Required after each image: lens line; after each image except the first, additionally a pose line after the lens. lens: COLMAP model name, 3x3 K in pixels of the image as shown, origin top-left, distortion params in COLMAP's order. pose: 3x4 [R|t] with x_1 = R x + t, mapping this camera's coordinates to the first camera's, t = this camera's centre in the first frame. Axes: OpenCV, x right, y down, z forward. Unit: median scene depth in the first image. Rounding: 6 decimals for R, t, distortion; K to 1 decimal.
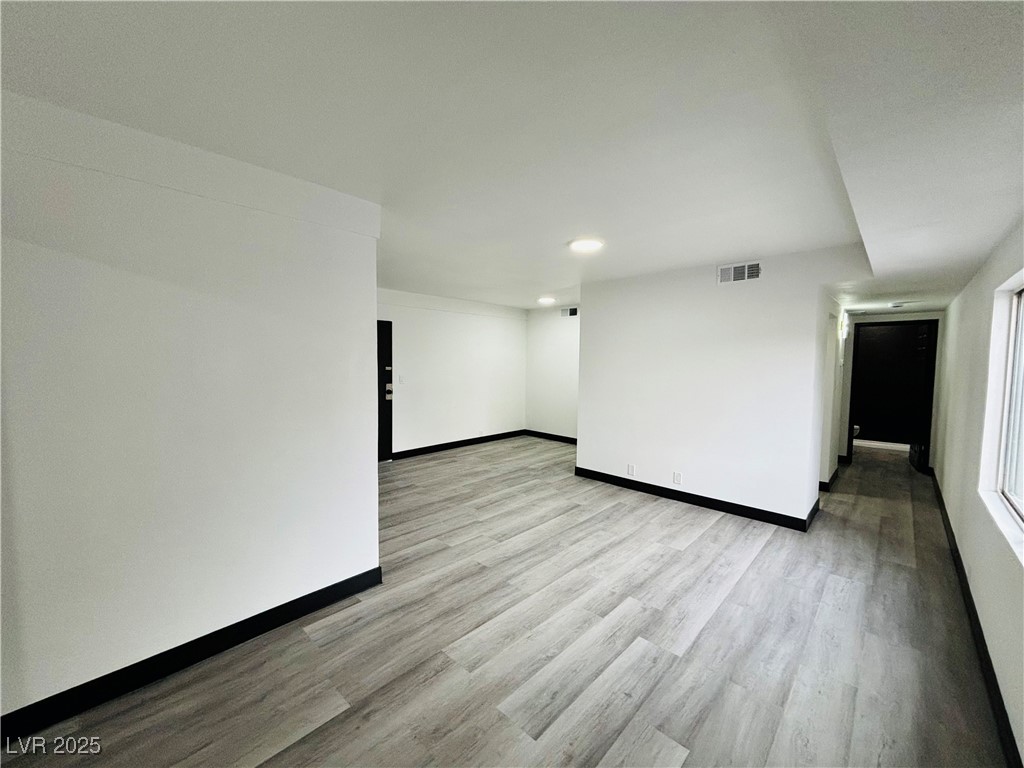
lens RADIAL K [[414.0, 0, 511.1], [0, 414.0, 382.6], [0, 0, 1]] dist [0.000720, 0.000251]
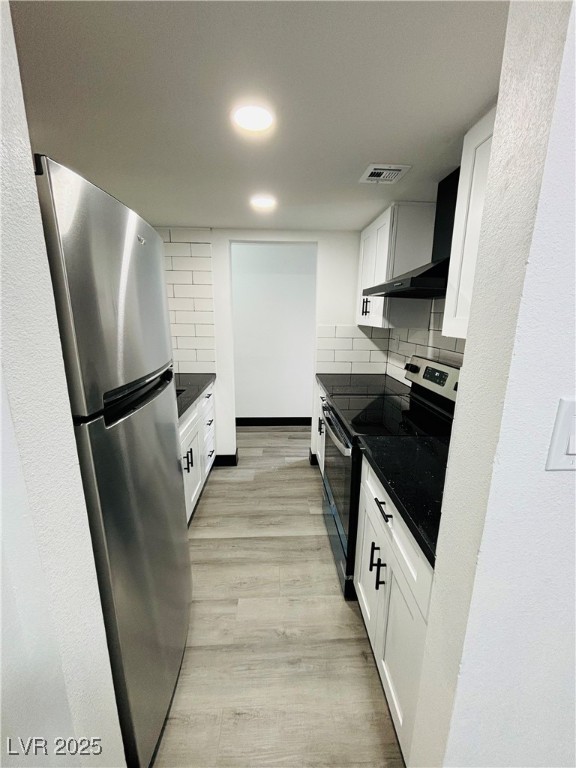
lens RADIAL K [[310.5, 0, 288.8], [0, 310.5, 386.1], [0, 0, 1]] dist [0.000720, 0.000251]
pose [[-0.719750, -0.178106, 0.670998, 0.322632], [0.023298, 0.959789, 0.279752, -0.070159], [-0.693842, 0.216985, -0.686659, 1.547154]]
